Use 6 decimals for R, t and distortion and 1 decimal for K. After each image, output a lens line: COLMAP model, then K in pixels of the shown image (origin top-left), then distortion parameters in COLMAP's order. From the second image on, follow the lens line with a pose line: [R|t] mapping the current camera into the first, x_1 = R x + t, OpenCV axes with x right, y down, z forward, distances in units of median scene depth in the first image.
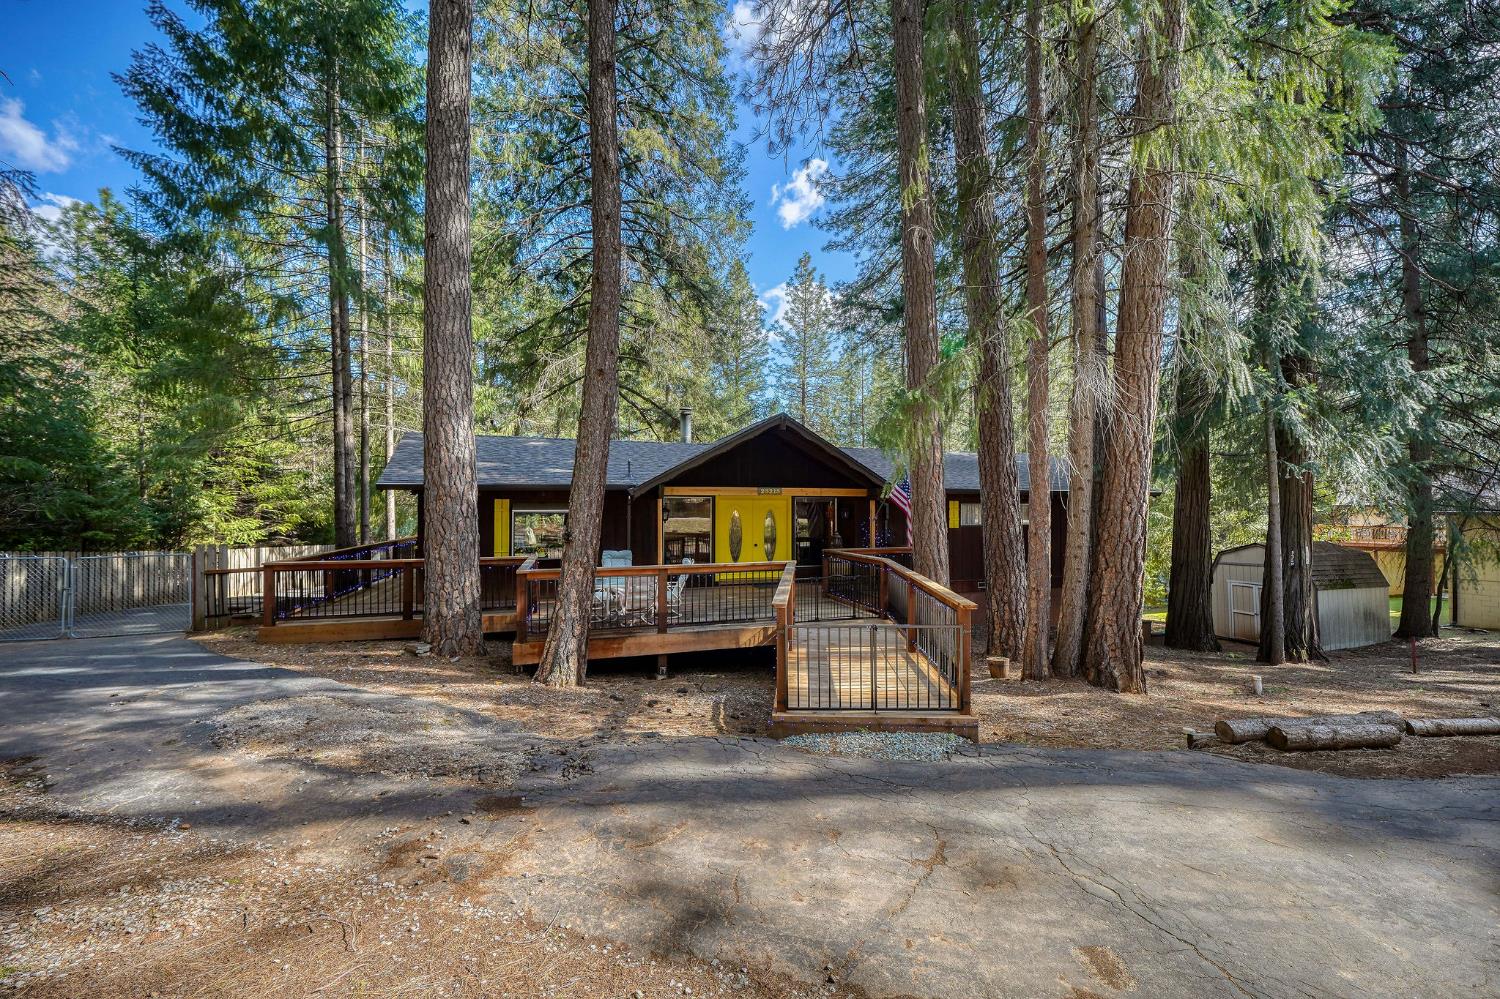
lens RADIAL K [[491.3, 0, 743.4], [0, 491.3, 507.5], [0, 0, 1]] dist [0.000116, 0.000002]
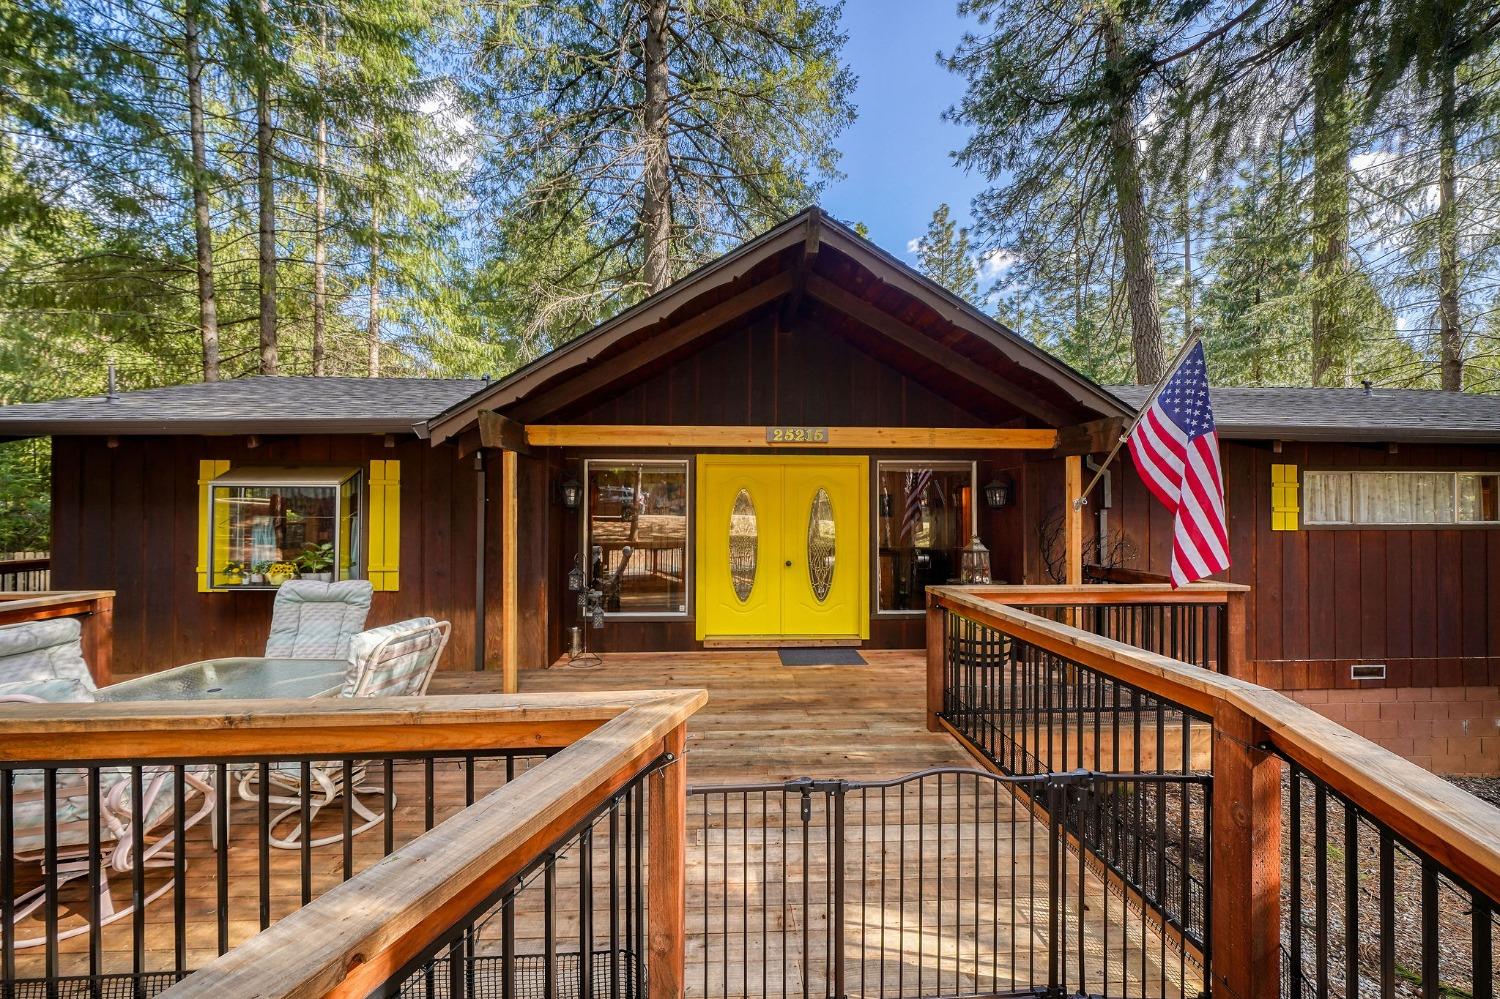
lens RADIAL K [[520.8, 0, 745.8], [0, 520.8, 512.4], [0, 0, 1]] dist [-0.002186, 0.000116]
pose [[0.971199, -0.000480, -0.238271, 0.098511], [0.000880, 0.999998, 0.001572, 0.027249], [0.238270, -0.001736, 0.971198, 0.492332]]
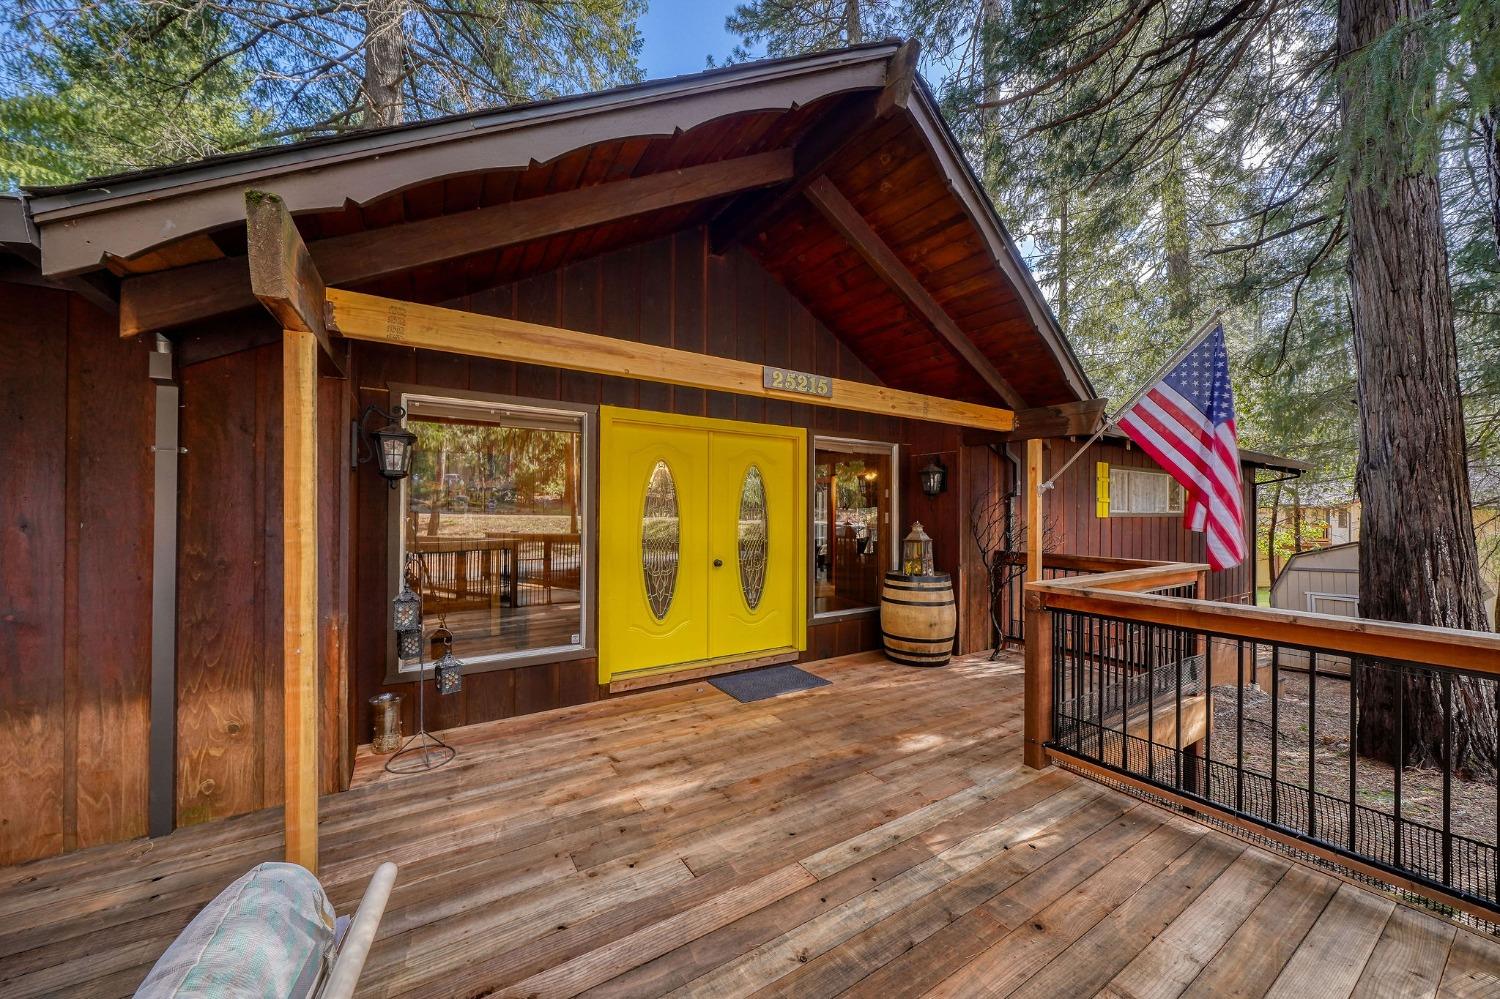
lens RADIAL K [[520.8, 0, 745.8], [0, 520.8, 512.4], [0, 0, 1]] dist [-0.002186, 0.000116]
pose [[0.967465, 0.004187, 0.252972, -0.044971], [-0.005813, 0.999967, 0.005683, 0.037448], [-0.252940, -0.006969, 0.967457, 0.608388]]
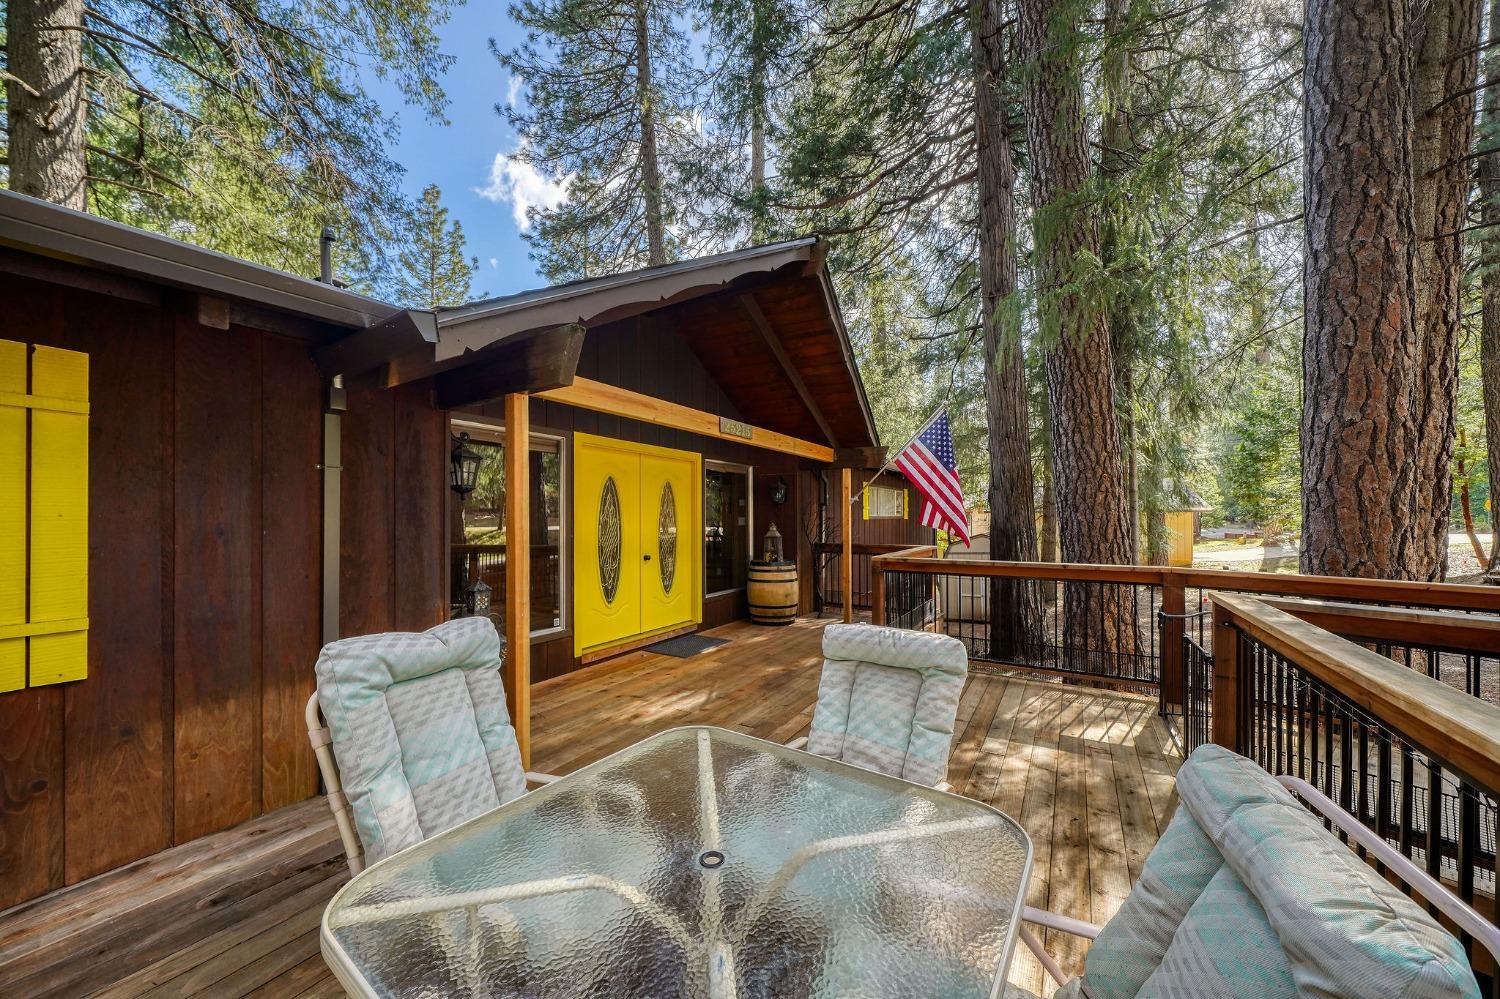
lens RADIAL K [[511.2, 0, 739.1], [0, 511.2, 517.6], [0, 0, 1]] dist [-0.000549, 0.000017]
pose [[0.765600, -0.002623, 0.643311, -0.193967], [0.000005, 0.999992, 0.004072, 0.037551], [-0.643317, -0.003114, 0.765594, 0.566006]]
